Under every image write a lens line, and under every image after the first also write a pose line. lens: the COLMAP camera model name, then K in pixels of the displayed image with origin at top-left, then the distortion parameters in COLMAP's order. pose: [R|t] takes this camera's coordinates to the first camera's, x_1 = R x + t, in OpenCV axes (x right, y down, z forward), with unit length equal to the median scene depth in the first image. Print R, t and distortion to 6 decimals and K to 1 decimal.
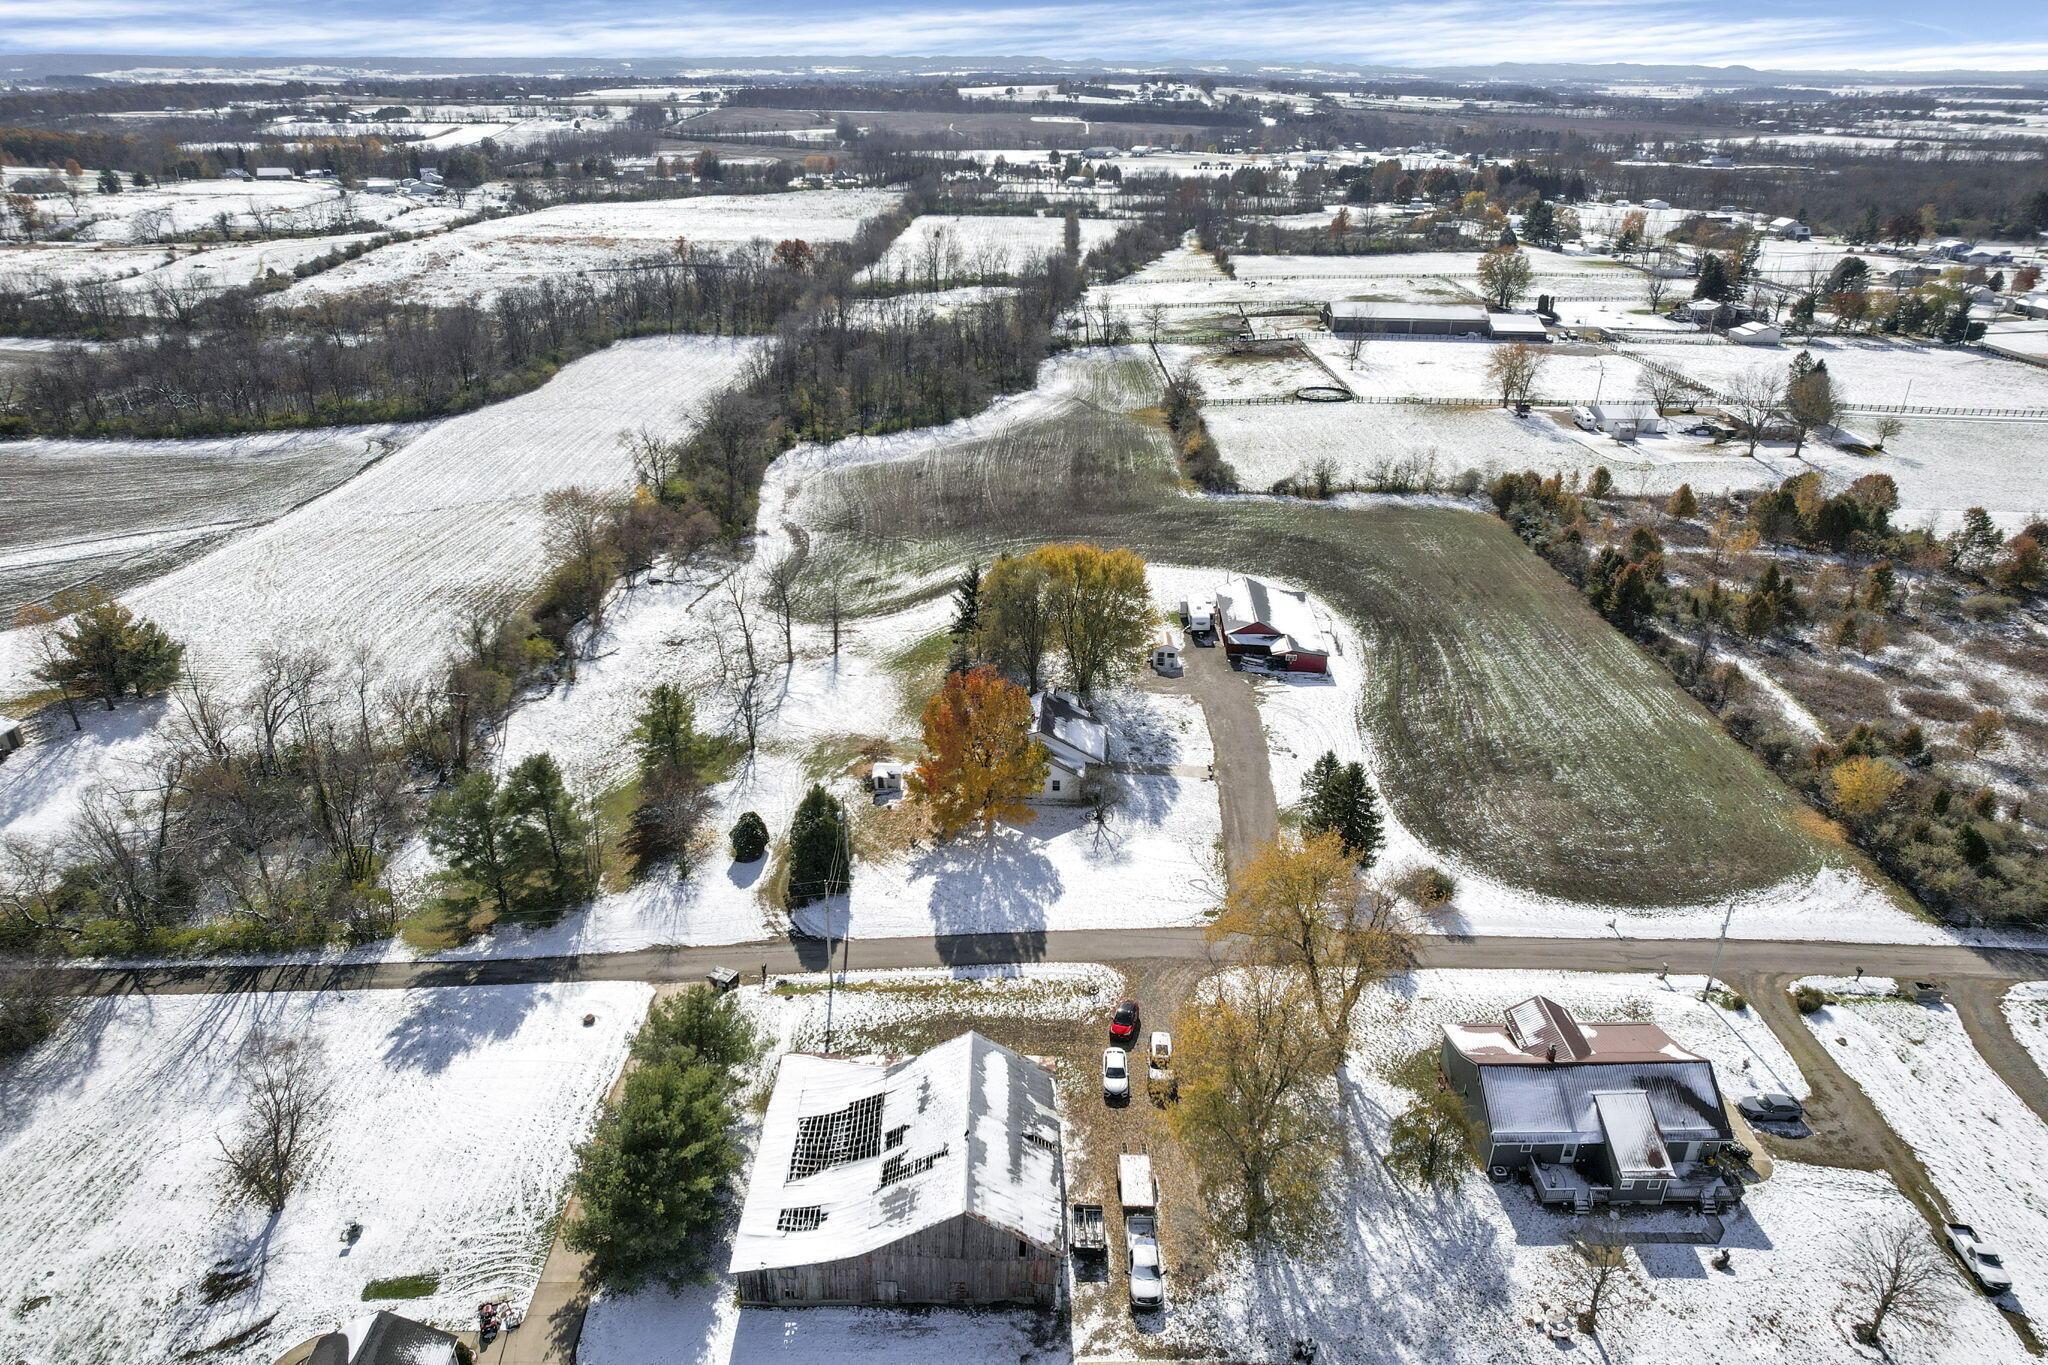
lens RADIAL K [[1299.5, 0, 1024.0], [0, 1299.5, 682.5], [0, 0, 1]] dist [-0.036371, 0.002146]
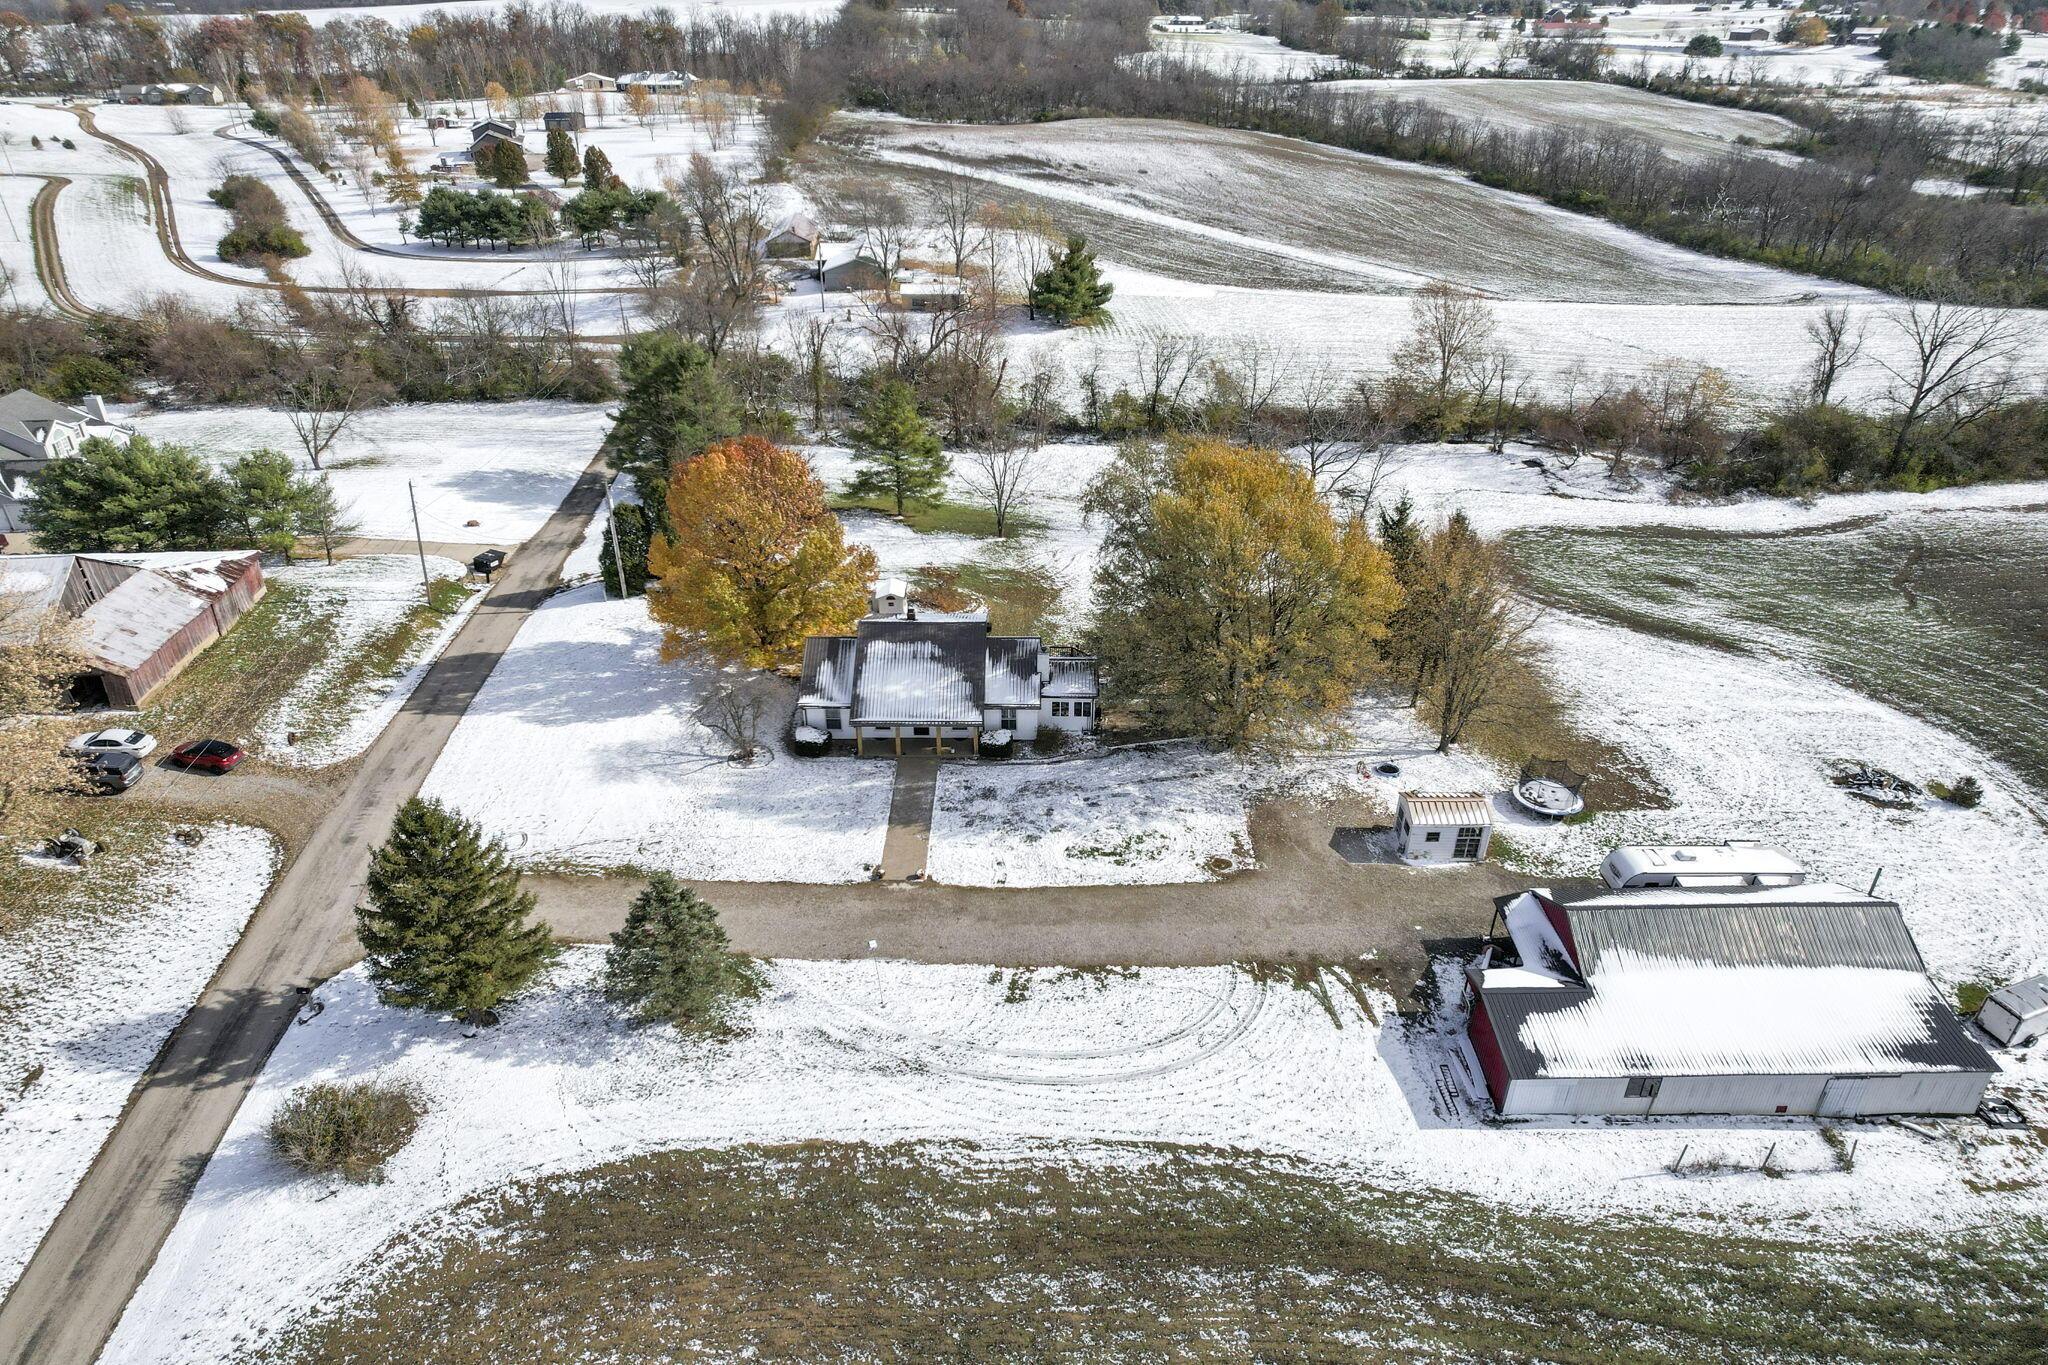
lens RADIAL K [[1295.9, 0, 1024.0], [0, 1295.9, 682.5], [0, 0, 1]] dist [-0.056607, 0.050150]
pose [[0.067985, 0.479271, -0.875030, 0.371683], [-0.436084, 0.803115, 0.406001, -0.145148], [0.897334, 0.353984, 0.263602, 0.604963]]
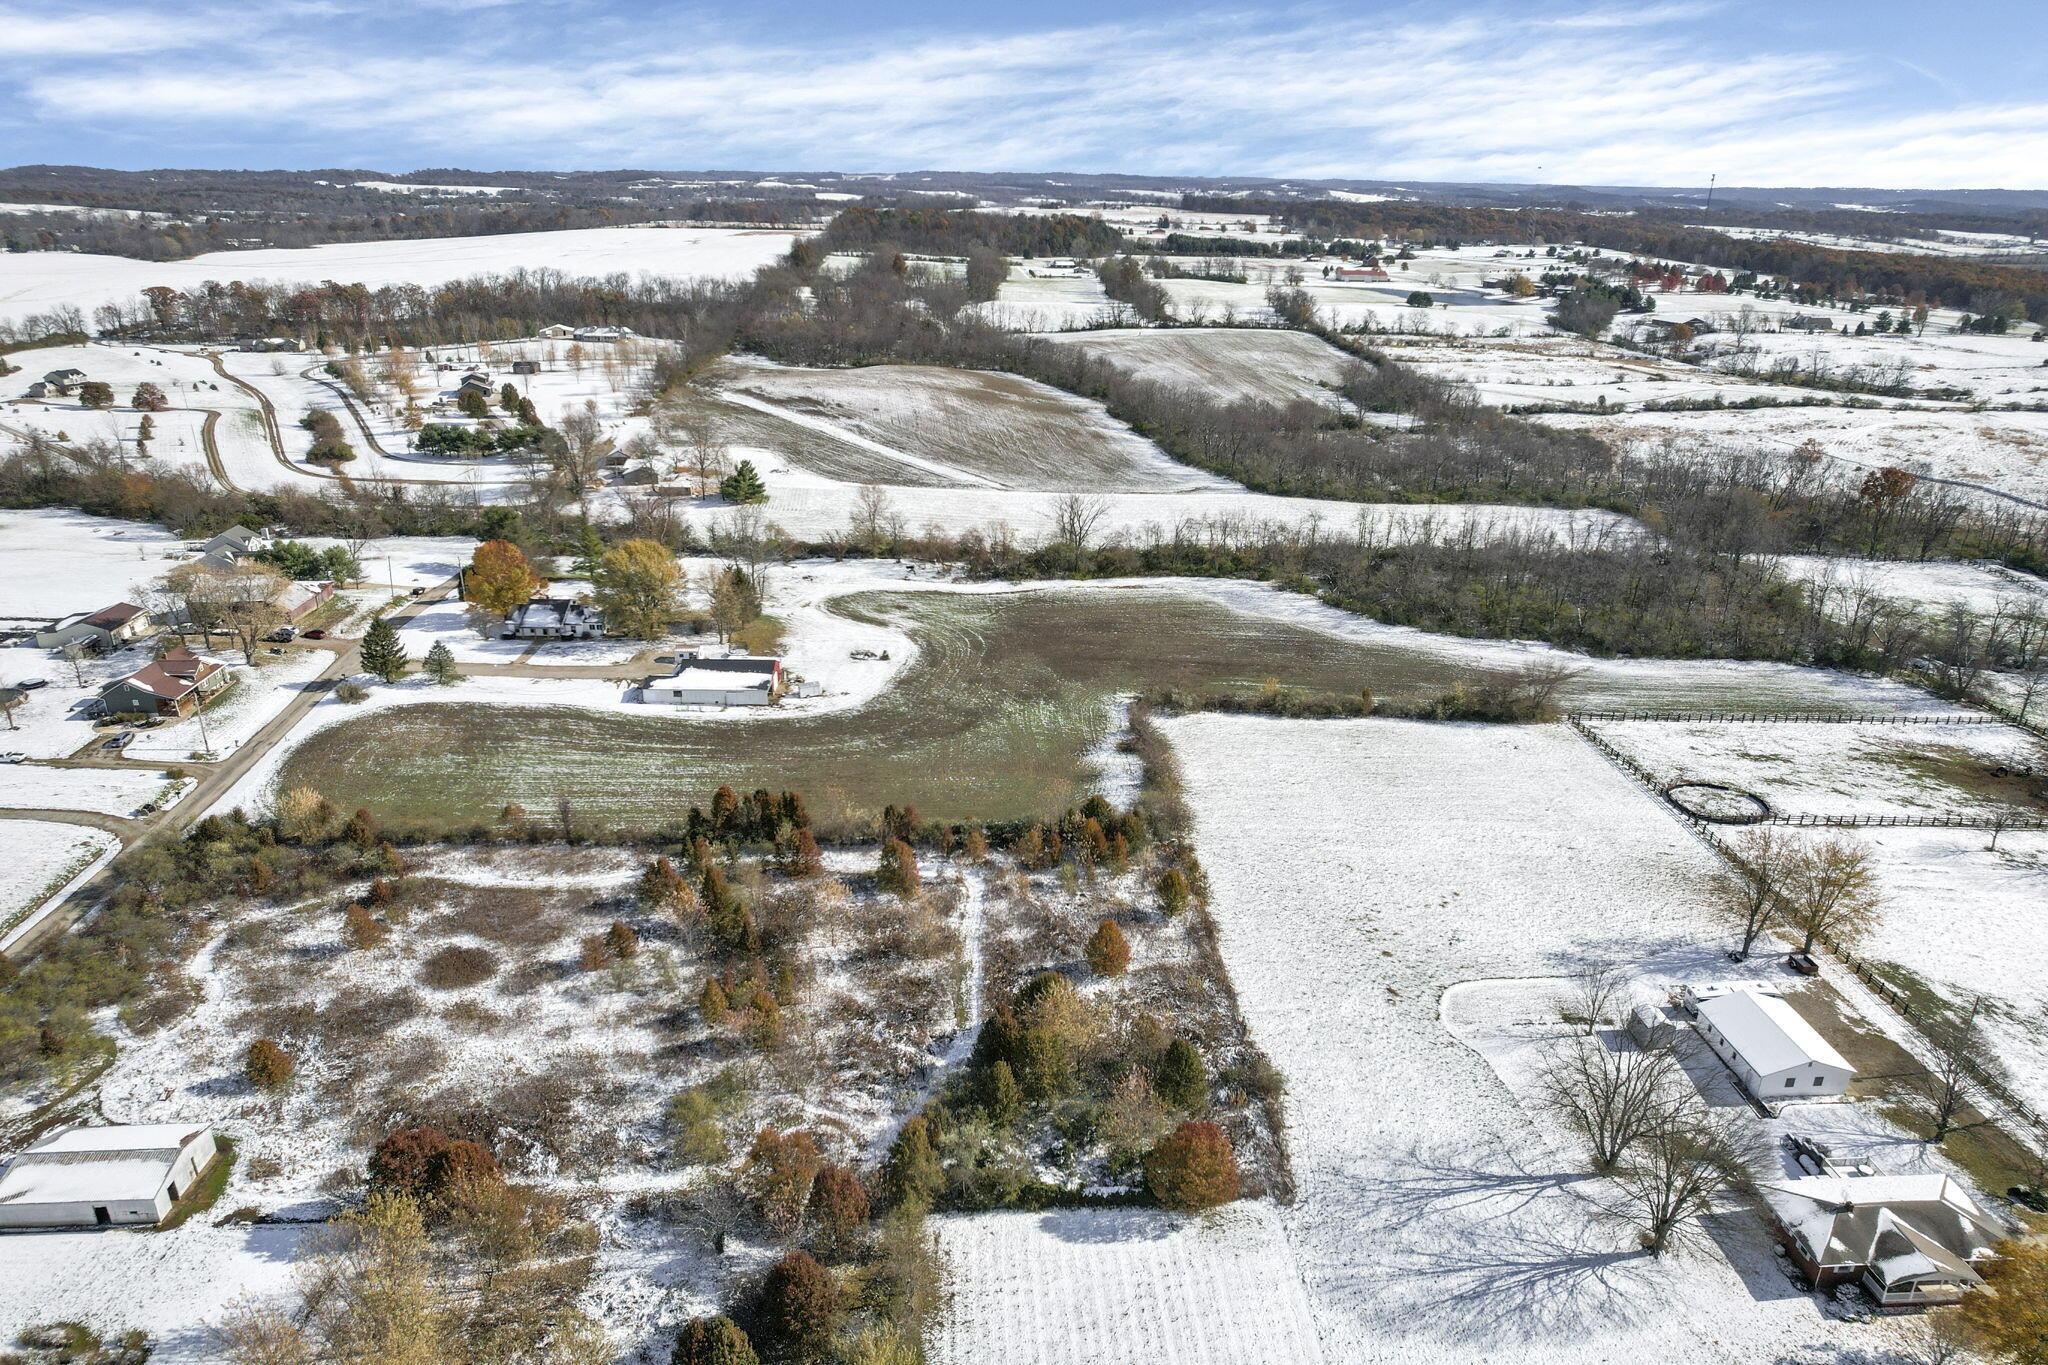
lens RADIAL K [[1299.5, 0, 1024.0], [0, 1299.5, 682.5], [0, 0, 1]] dist [-0.036371, 0.002146]
pose [[0.054553, 0.361021, -0.930961, 1.197632], [-0.443407, 0.844137, 0.301368, -0.482853], [0.894659, 0.396354, 0.206129, 0.855714]]
